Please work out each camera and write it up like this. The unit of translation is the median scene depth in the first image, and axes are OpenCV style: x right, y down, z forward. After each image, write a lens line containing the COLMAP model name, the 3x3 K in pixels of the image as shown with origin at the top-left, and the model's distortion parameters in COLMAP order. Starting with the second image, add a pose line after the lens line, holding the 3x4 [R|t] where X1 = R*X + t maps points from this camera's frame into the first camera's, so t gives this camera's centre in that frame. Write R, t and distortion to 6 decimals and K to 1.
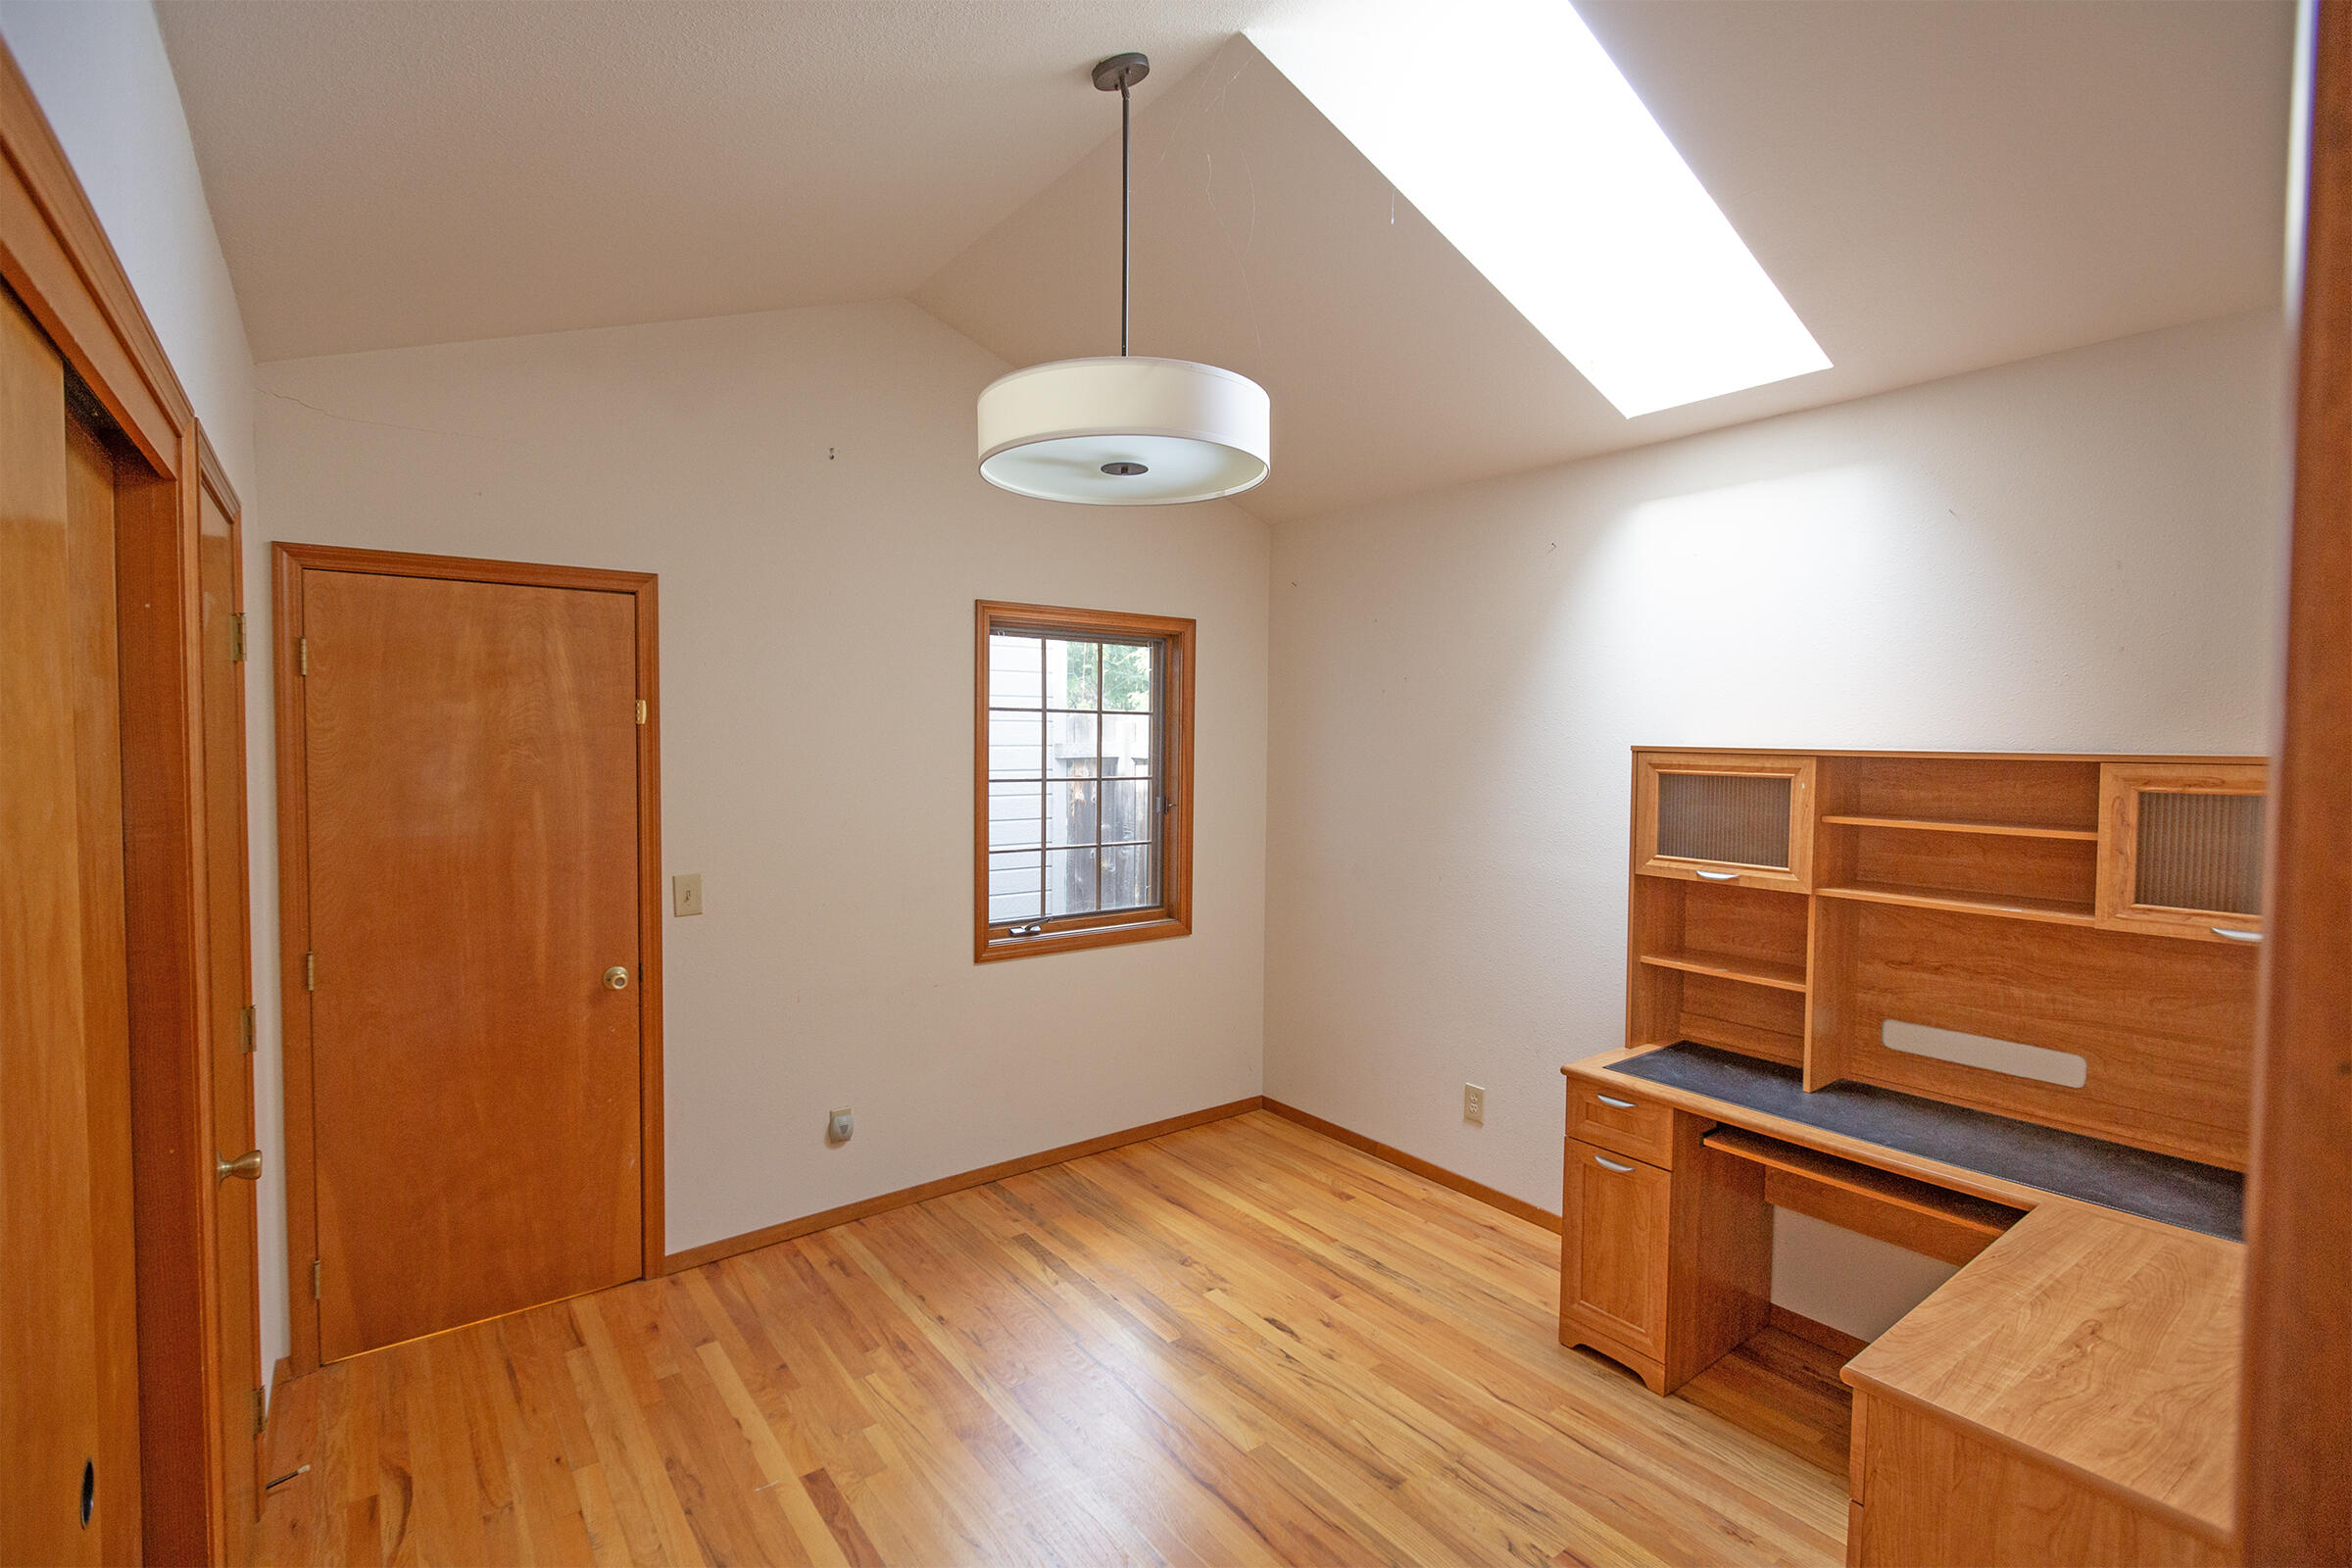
lens RADIAL K [[1053.9, 0, 1169.0], [0, 1053.9, 772.2], [0, 0, 1]] dist [-0.028981, 0.003821]
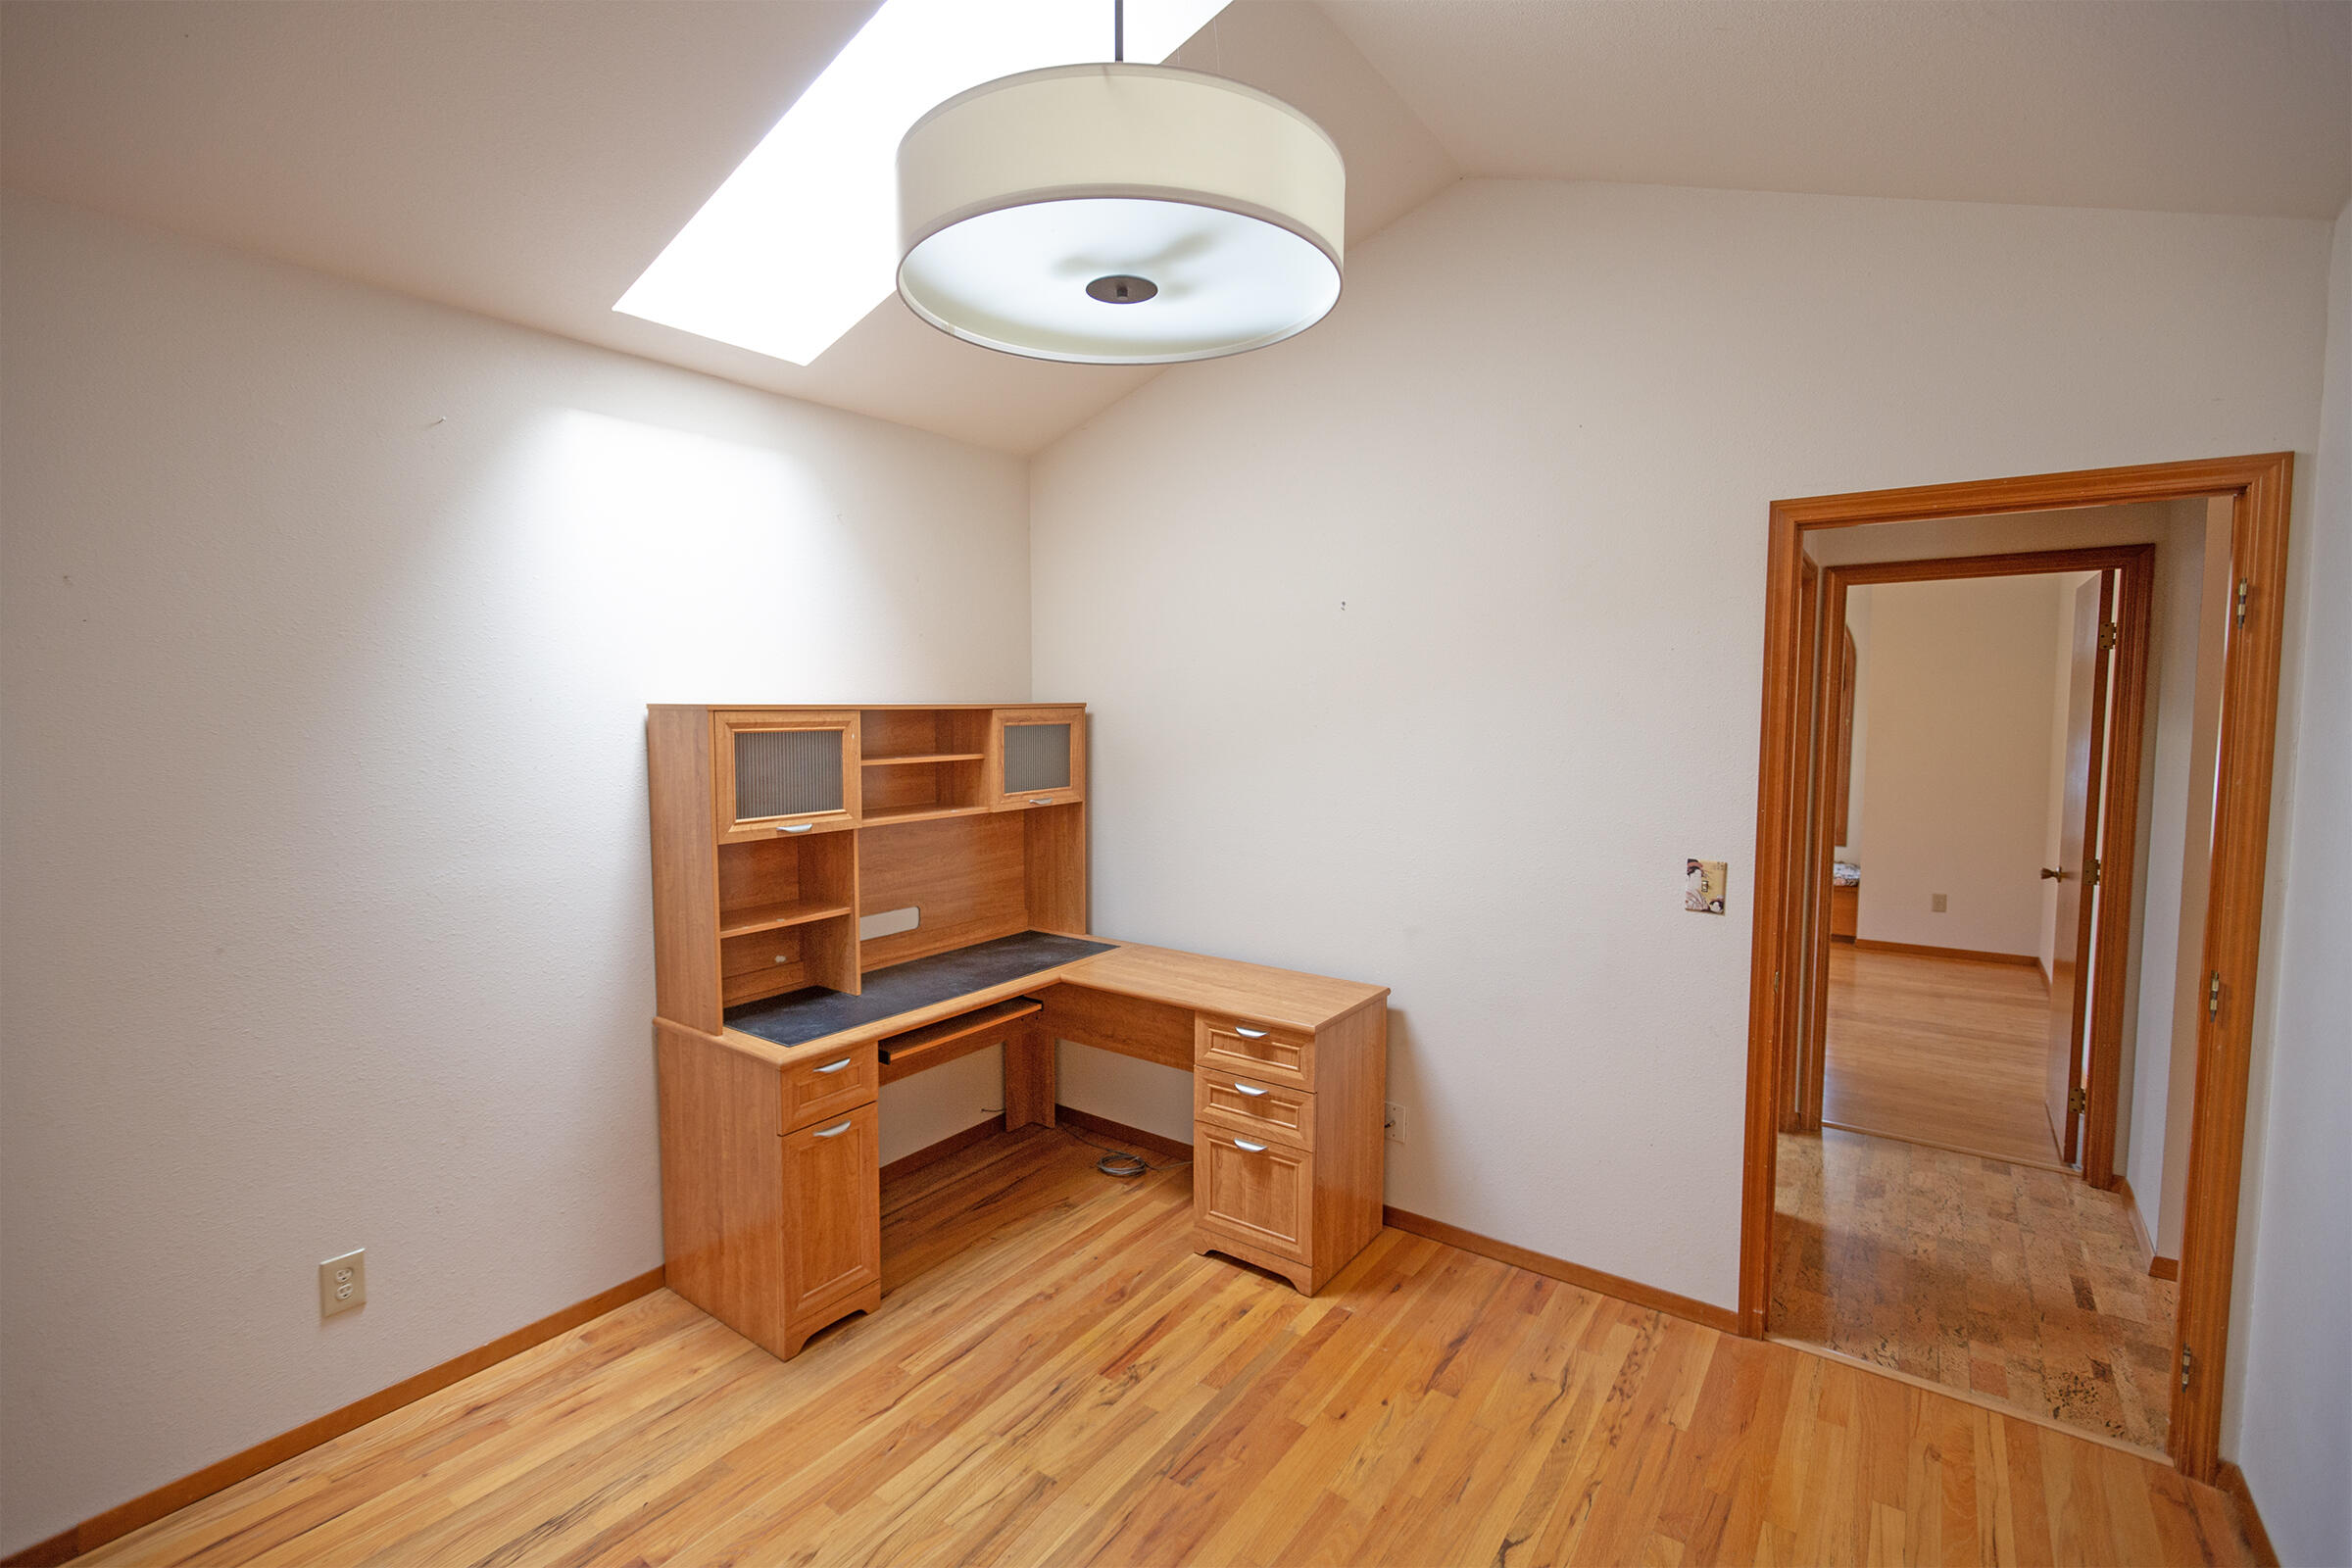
lens RADIAL K [[1053.9, 0, 1111.5], [0, 1053.9, 777.4], [0, 0, 1]] dist [-0.028981, 0.003821]
pose [[-0.282367, -0.077076, 0.956205, -0.545926], [0.033411, 0.995372, 0.090099, -0.034016], [-0.958724, 0.057388, -0.278485, 0.965576]]
